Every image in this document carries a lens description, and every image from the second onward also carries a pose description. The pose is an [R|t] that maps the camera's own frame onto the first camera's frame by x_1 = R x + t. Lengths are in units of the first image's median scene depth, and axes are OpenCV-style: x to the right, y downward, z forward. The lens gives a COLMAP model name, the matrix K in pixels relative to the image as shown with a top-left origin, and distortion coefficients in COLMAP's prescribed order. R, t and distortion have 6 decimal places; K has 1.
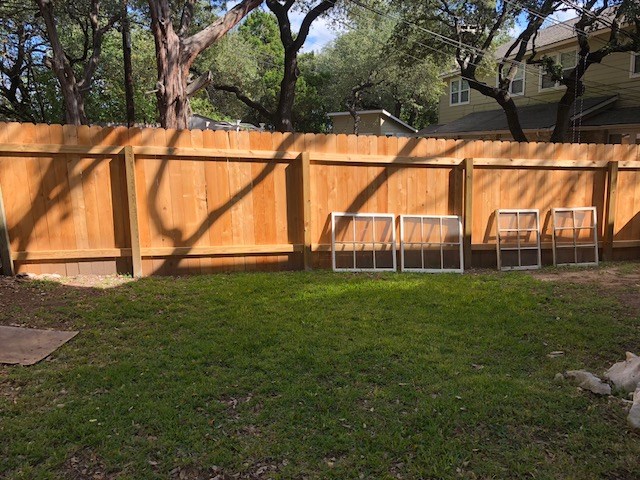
lens RADIAL K [[538.4, 0, 316.9], [0, 538.4, 238.4], [0, 0, 1]] dist [0.044942, -0.015016]
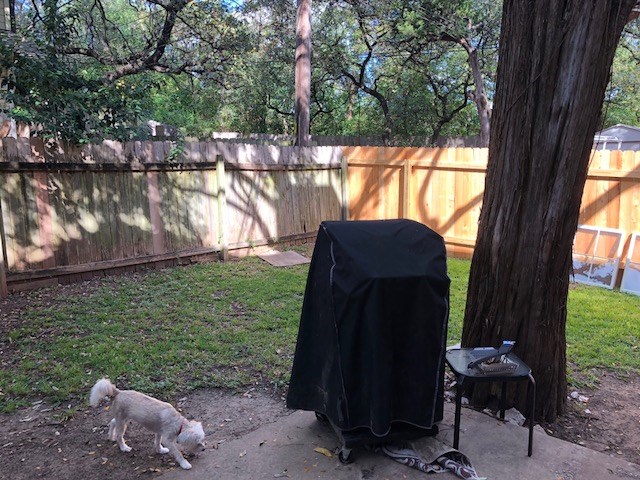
lens RADIAL K [[538.4, 0, 316.9], [0, 538.4, 238.4], [0, 0, 1]] dist [0.044942, -0.015016]
pose [[0.501298, 0.132251, -0.855108, 0.786857], [-0.135722, 0.988036, 0.073245, -0.032383], [0.854564, 0.079340, 0.513249, 0.045521]]
